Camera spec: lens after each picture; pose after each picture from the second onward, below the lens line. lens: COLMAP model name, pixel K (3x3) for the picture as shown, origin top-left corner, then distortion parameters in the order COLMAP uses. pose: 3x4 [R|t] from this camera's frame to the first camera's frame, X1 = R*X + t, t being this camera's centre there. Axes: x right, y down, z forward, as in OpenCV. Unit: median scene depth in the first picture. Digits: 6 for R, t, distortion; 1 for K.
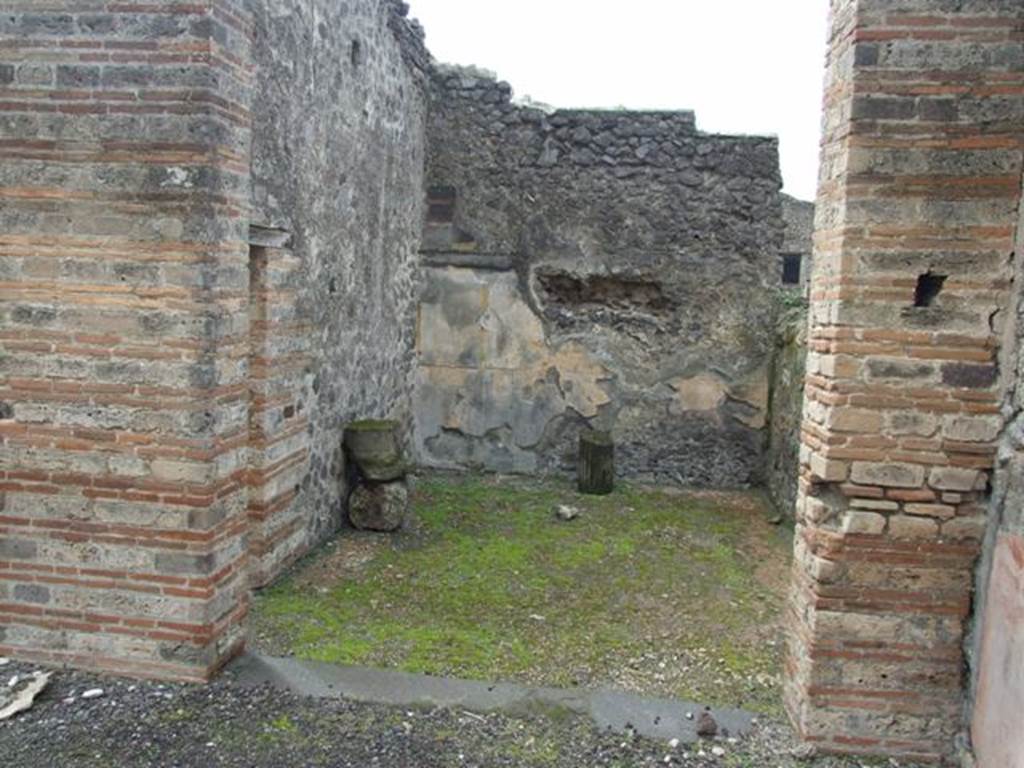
lens RADIAL K [[830.5, 0, 501.4], [0, 830.5, 375.7], [0, 0, 1]] dist [-0.056015, 0.051920]
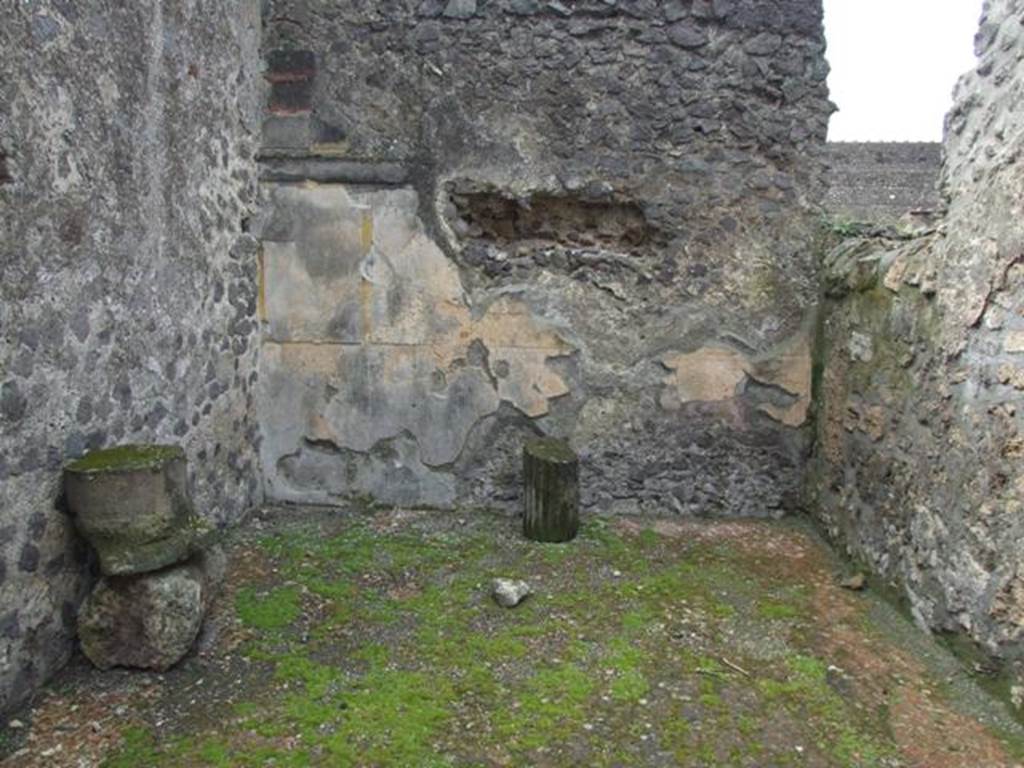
lens RADIAL K [[830.5, 0, 521.5], [0, 830.5, 369.2], [0, 0, 1]] dist [-0.056015, 0.051920]
pose [[0.992547, -0.026834, 0.118872, 0.020026], [0.024799, 0.999520, 0.018567, 0.001578], [-0.119313, -0.015481, 0.992736, 0.380342]]
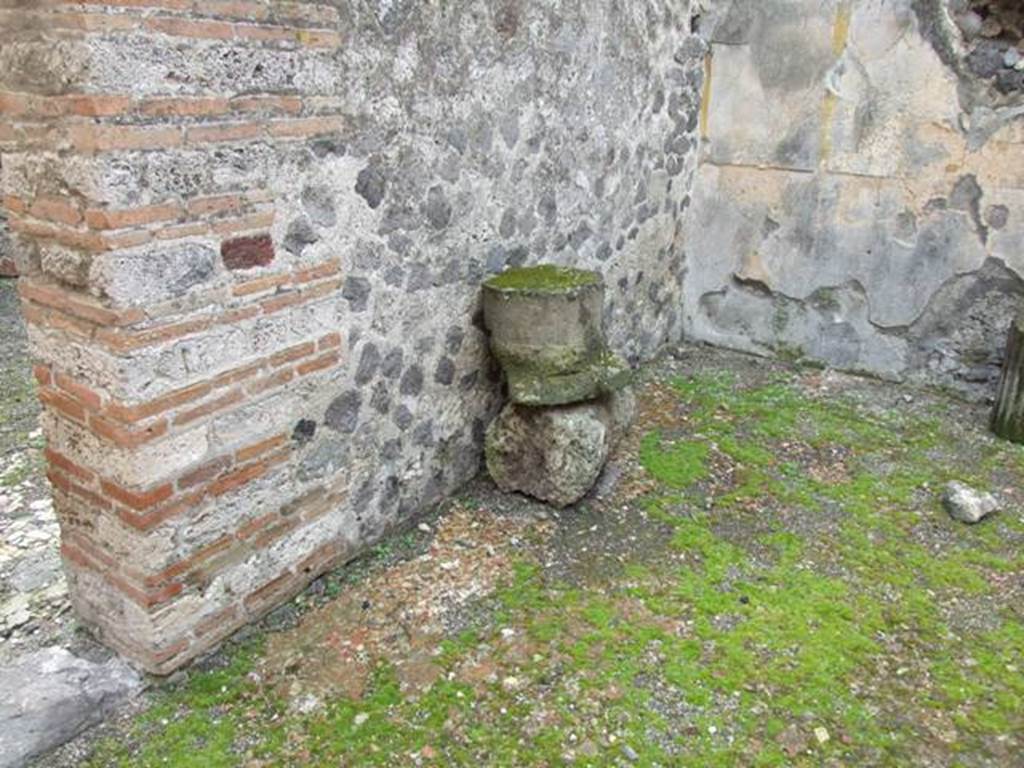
lens RADIAL K [[830.5, 0, 514.8], [0, 830.5, 366.7], [0, 0, 1]] dist [-0.056015, 0.051920]
pose [[0.923644, 0.119338, -0.364199, 0.003653], [-0.039209, 0.974722, 0.219952, 0.004160], [0.381241, -0.188878, 0.904975, 0.450618]]
